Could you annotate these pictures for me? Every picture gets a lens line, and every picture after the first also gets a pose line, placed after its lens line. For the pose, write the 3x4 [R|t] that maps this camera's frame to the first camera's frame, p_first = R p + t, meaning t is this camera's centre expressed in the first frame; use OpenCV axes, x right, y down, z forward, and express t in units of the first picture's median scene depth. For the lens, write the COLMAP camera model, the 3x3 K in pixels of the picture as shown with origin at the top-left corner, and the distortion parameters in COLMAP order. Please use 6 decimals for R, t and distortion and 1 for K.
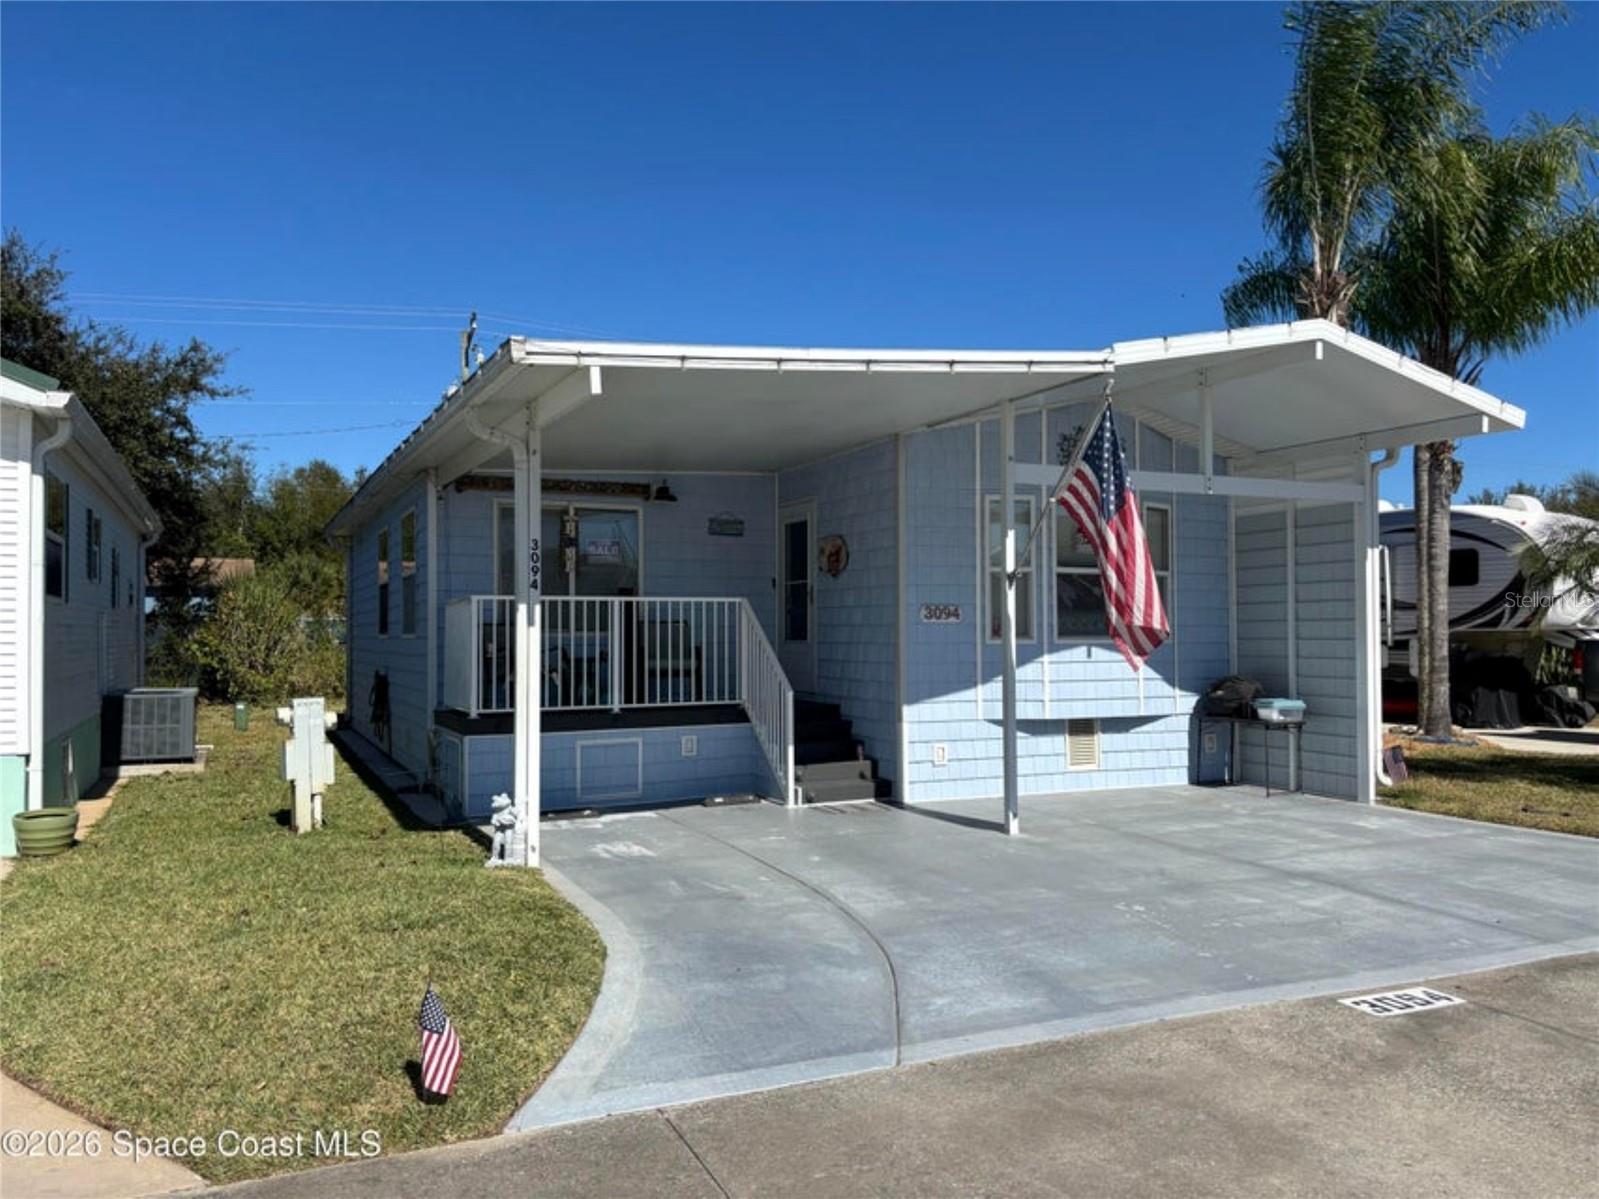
lens RADIAL K [[1217.3, 0, 811.0], [0, 1217.3, 601.3], [0, 0, 1]] dist [0.038985, -0.053468]
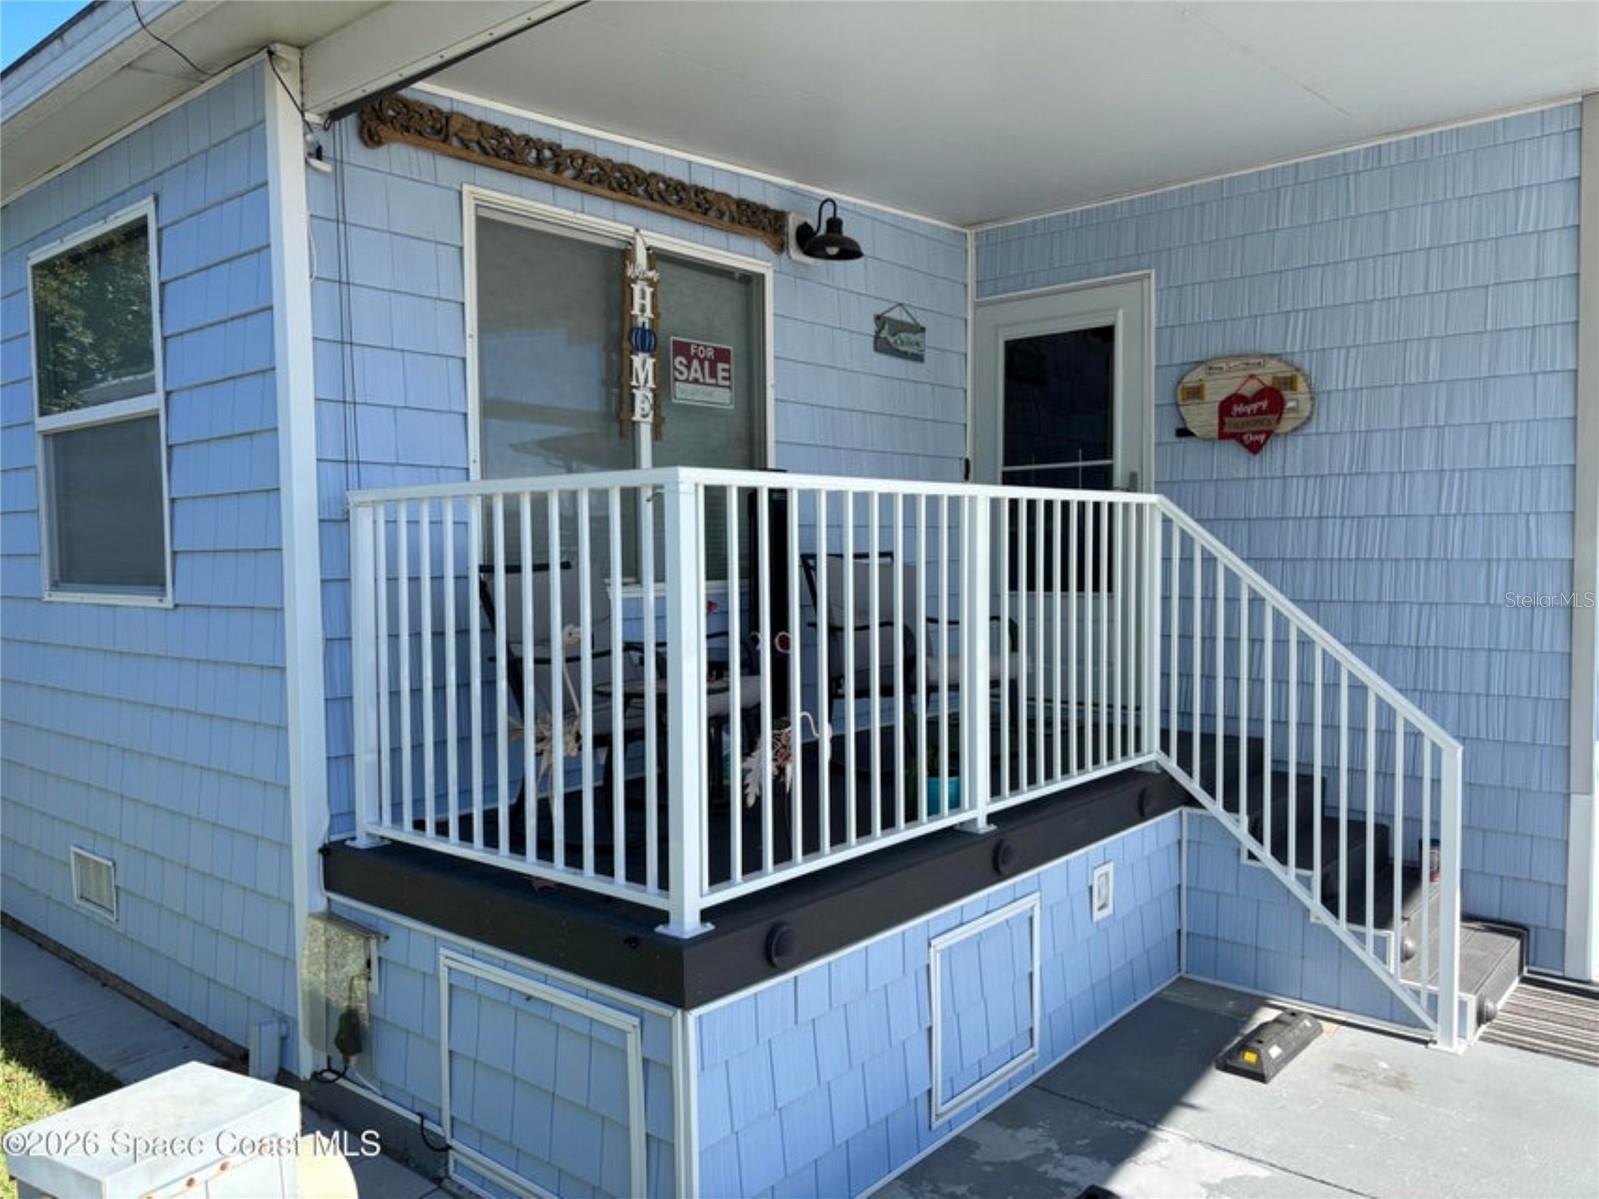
lens RADIAL K [[1217.3, 0, 784.0], [0, 1217.3, 603.0], [0, 0, 1]] dist [0.038985, -0.053468]
pose [[0.911394, -0.024069, 0.410831, -0.312138], [-0.008105, 0.997045, 0.076395, 0.002505], [-0.411456, -0.072956, 0.908505, 0.641483]]
